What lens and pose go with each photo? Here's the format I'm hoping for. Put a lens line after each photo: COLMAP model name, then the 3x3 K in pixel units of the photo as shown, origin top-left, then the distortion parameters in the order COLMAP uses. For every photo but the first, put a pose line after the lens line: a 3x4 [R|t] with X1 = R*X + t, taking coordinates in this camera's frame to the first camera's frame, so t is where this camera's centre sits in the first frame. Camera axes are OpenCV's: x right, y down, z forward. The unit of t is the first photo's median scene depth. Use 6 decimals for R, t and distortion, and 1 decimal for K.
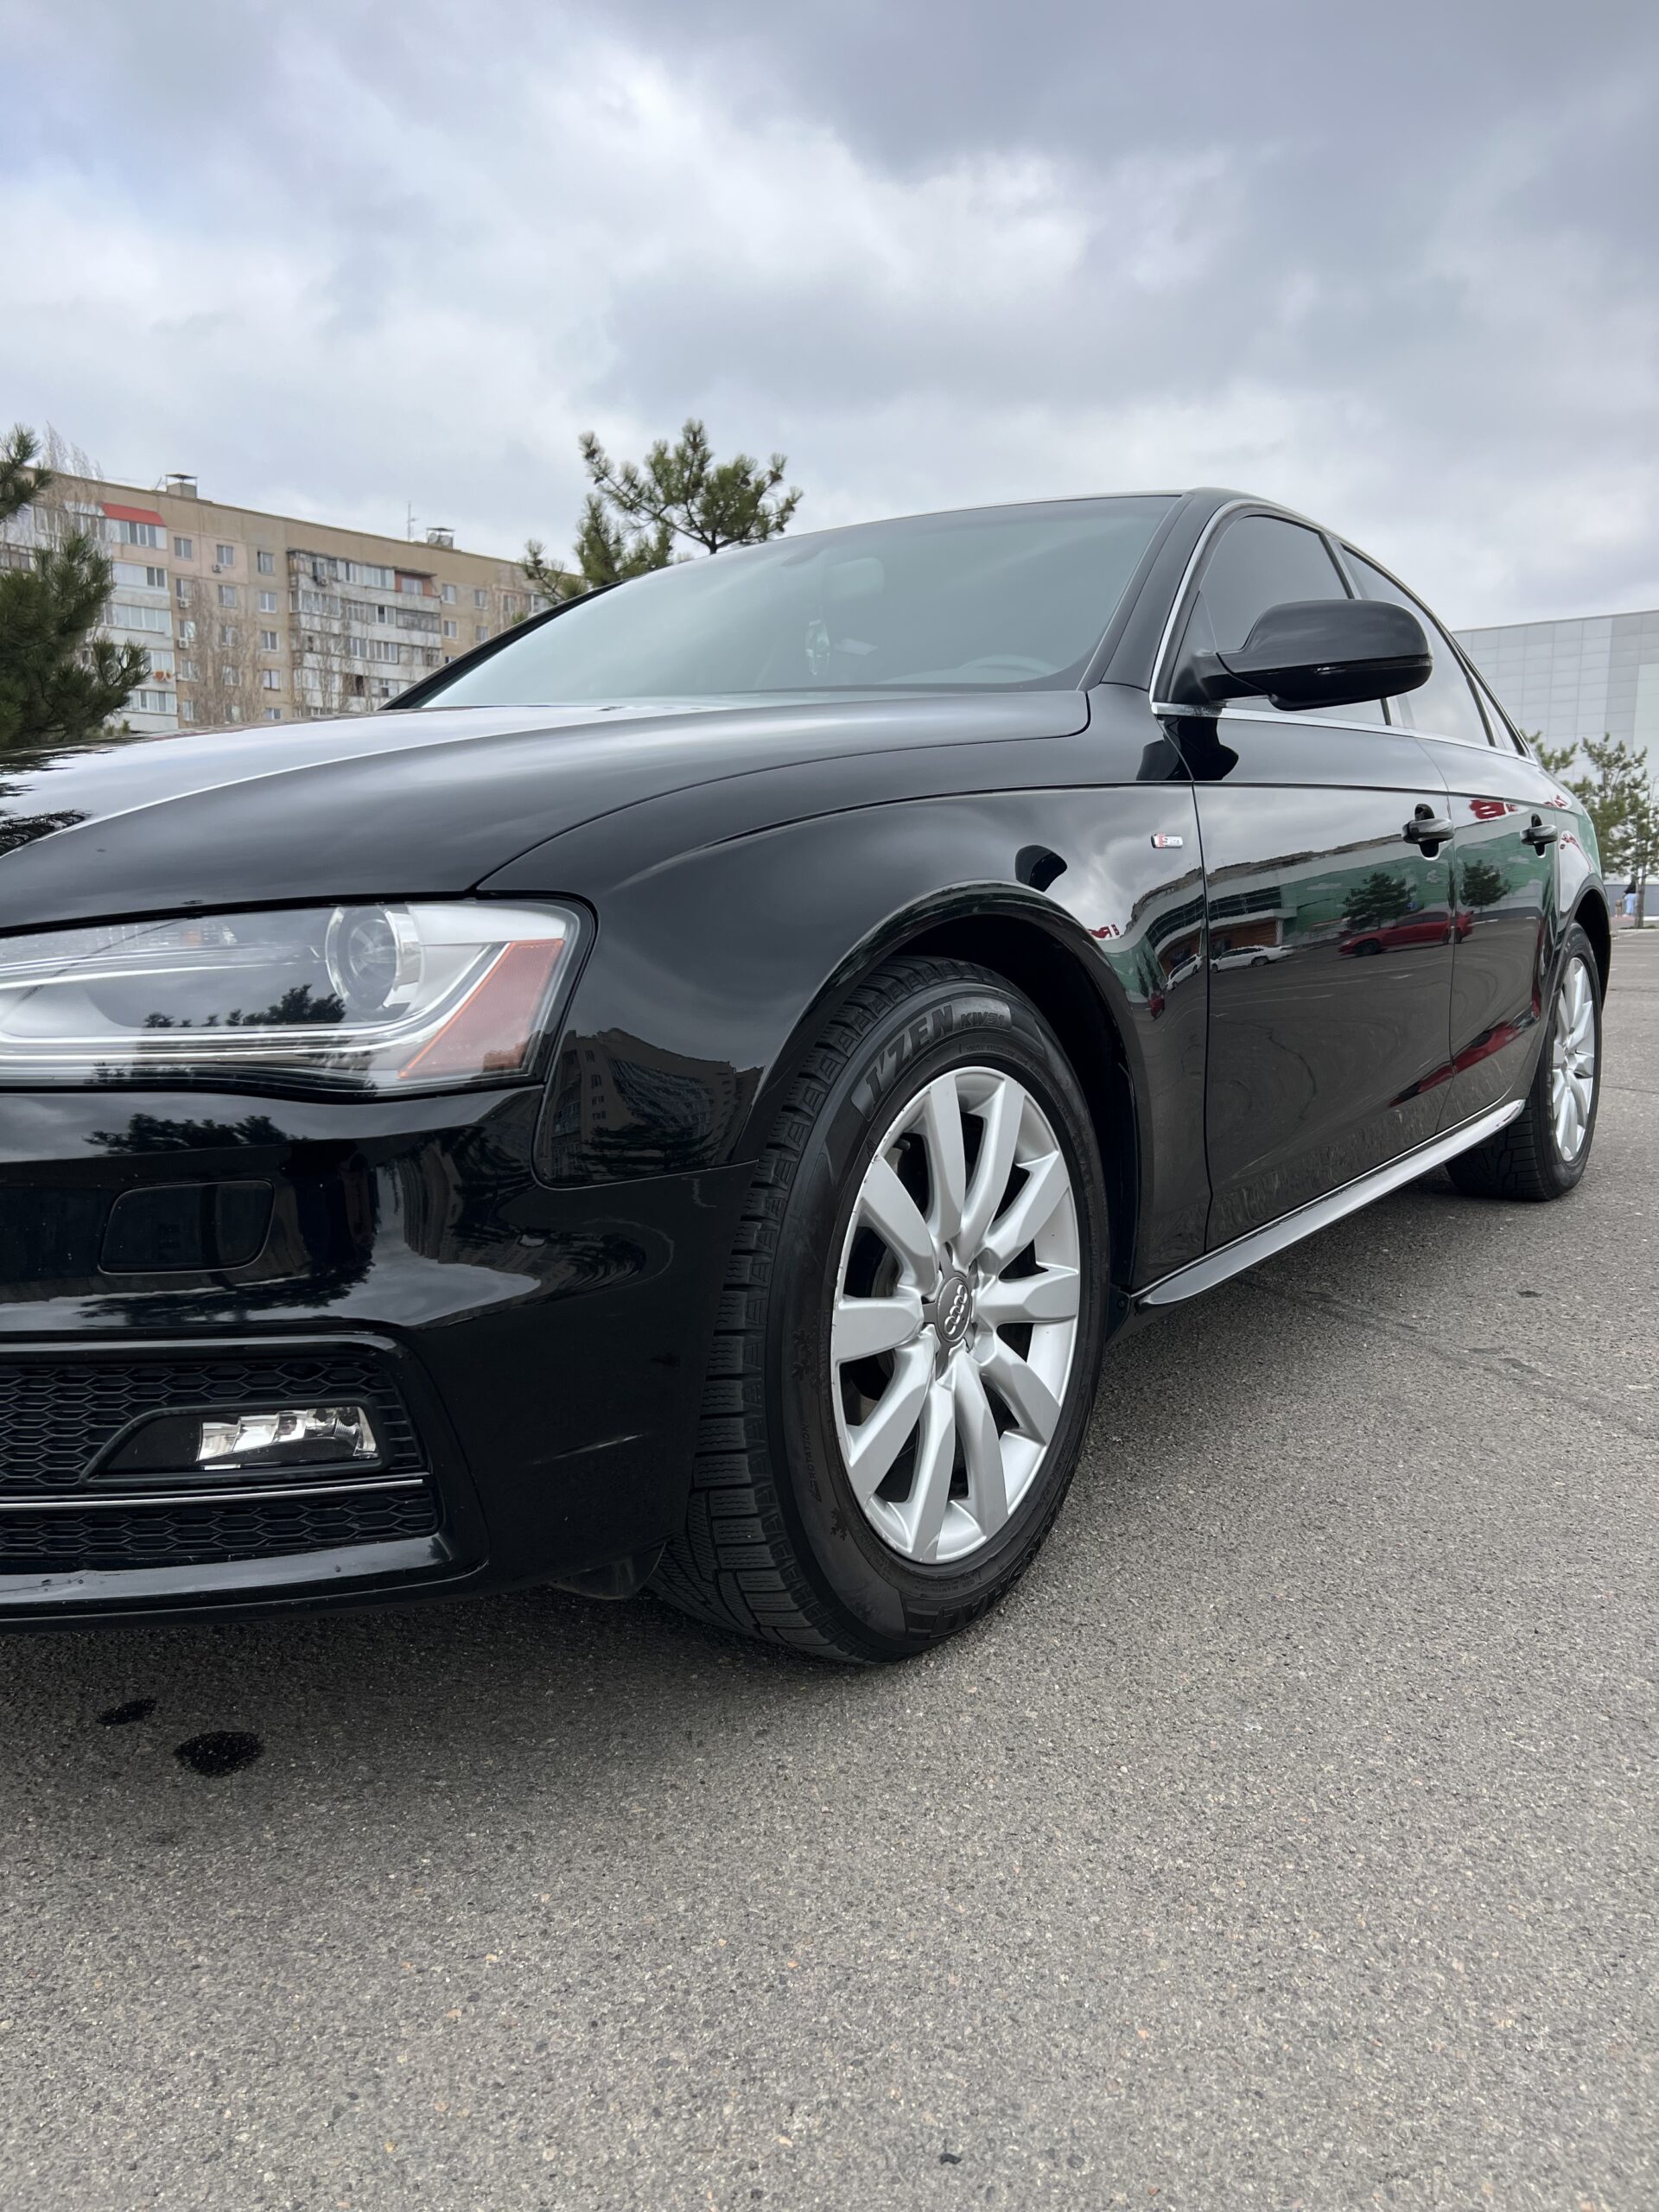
lens RADIAL K [[1686.9, 0, 824.6], [0, 1686.9, 1127.7], [0, 0, 1]] dist [0.042597, -0.051115]
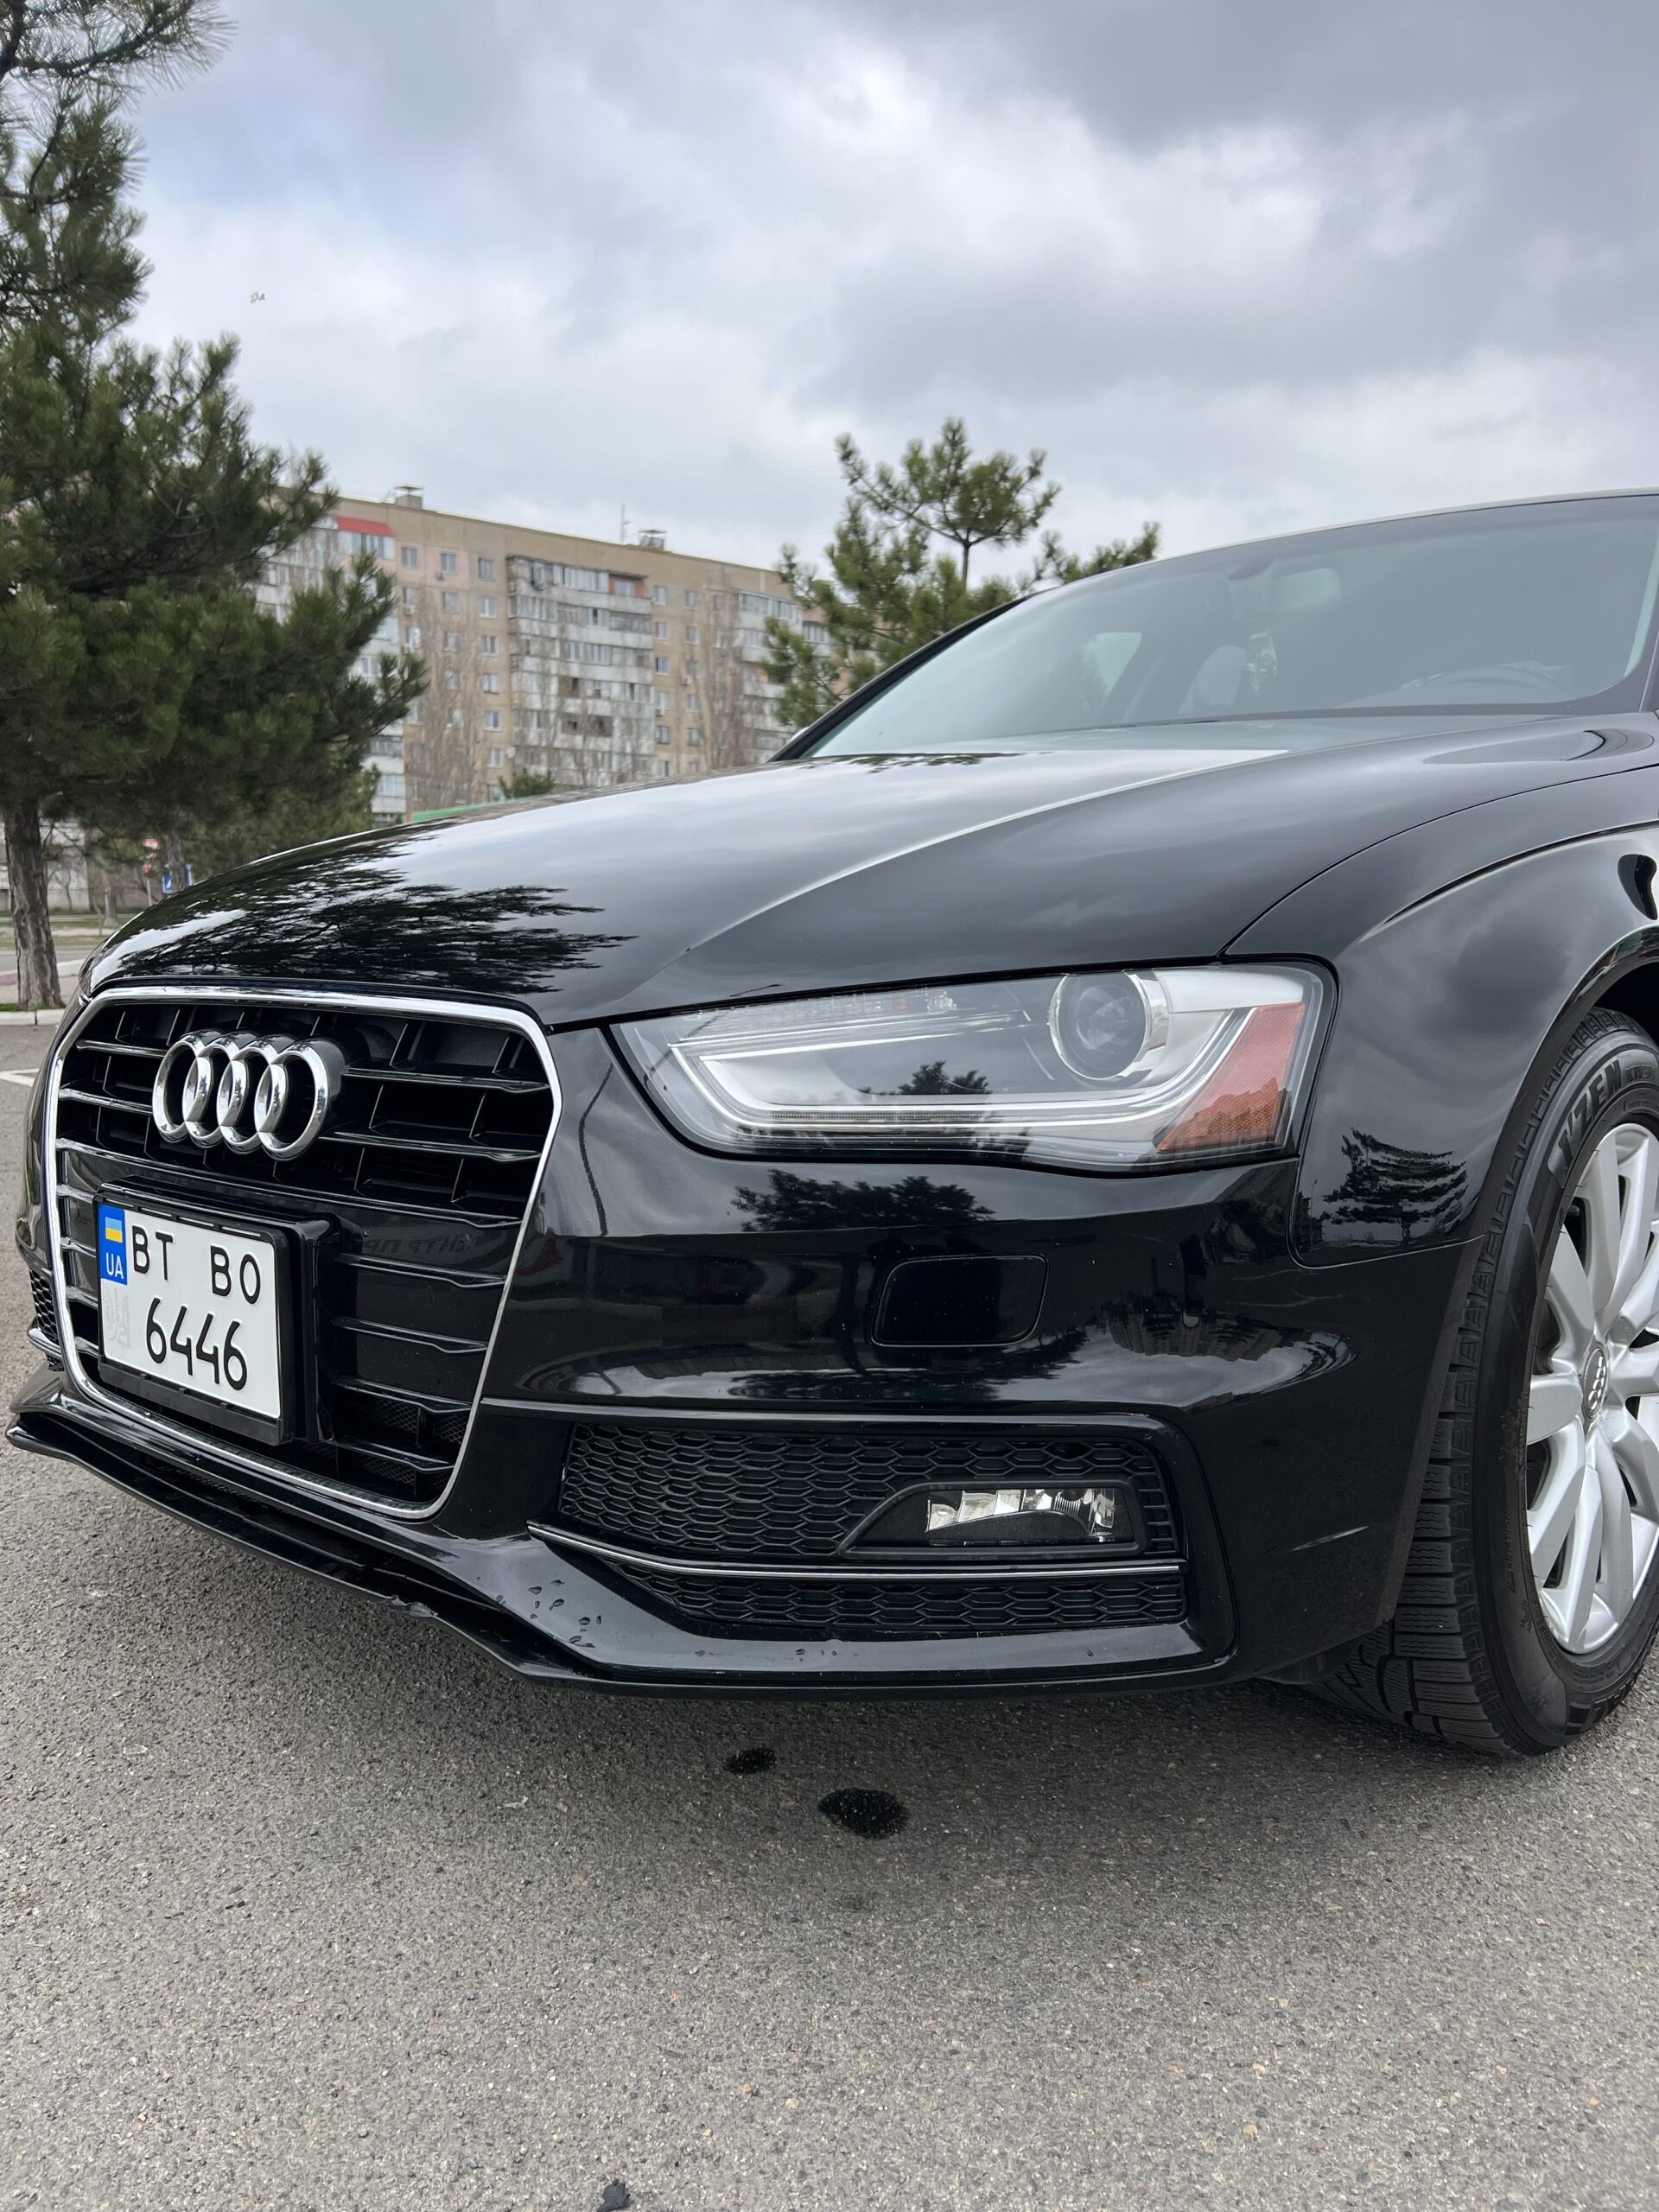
lens RADIAL K [[1686.9, 0, 811.9], [0, 1686.9, 1130.1], [0, 0, 1]] dist [0.042597, -0.051115]
pose [[0.992791, 0.012816, -0.119173, -0.253013], [-0.012202, 0.999908, 0.005882, -0.033899], [0.119237, -0.004385, 0.992856, 0.011052]]
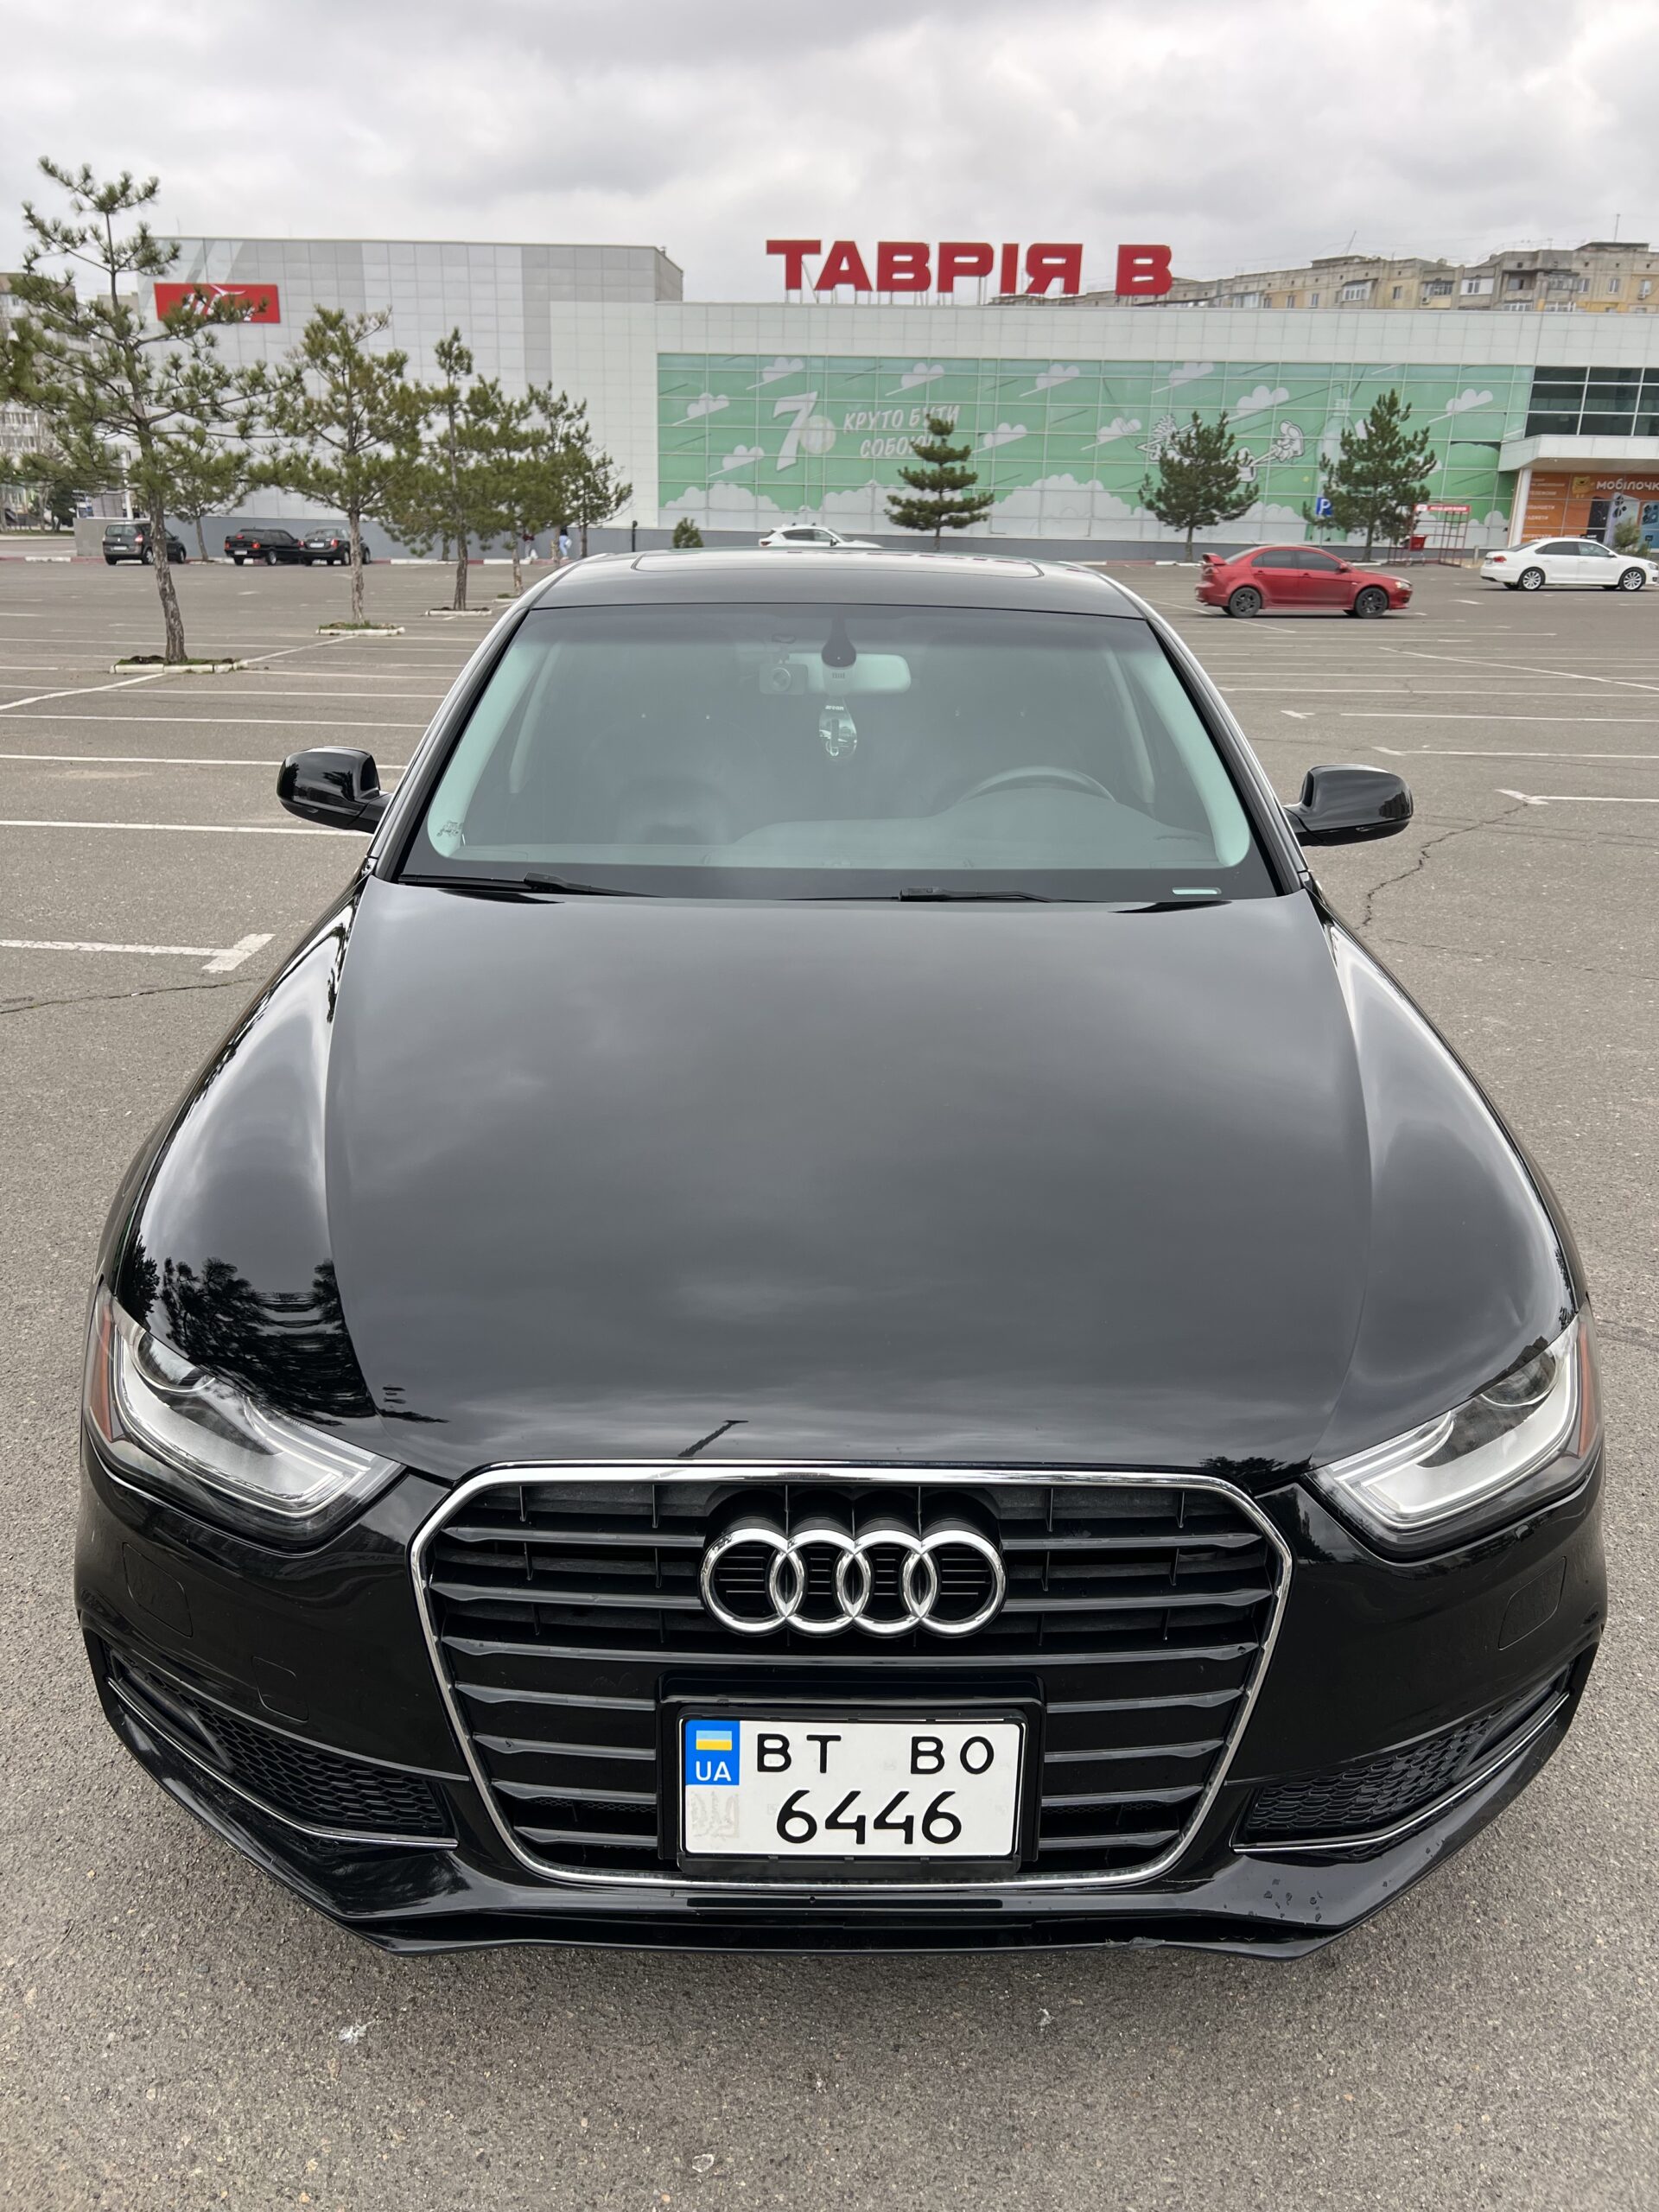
lens RADIAL K [[1686.9, 0, 828.0], [0, 1686.9, 1111.0], [0, 0, 1]] dist [0.042597, -0.051115]
pose [[0.814625, -0.169316, 0.554723, -1.179567], [0.050498, 0.973513, 0.222983, -0.521452], [-0.577785, -0.153635, 0.801599, 0.173447]]
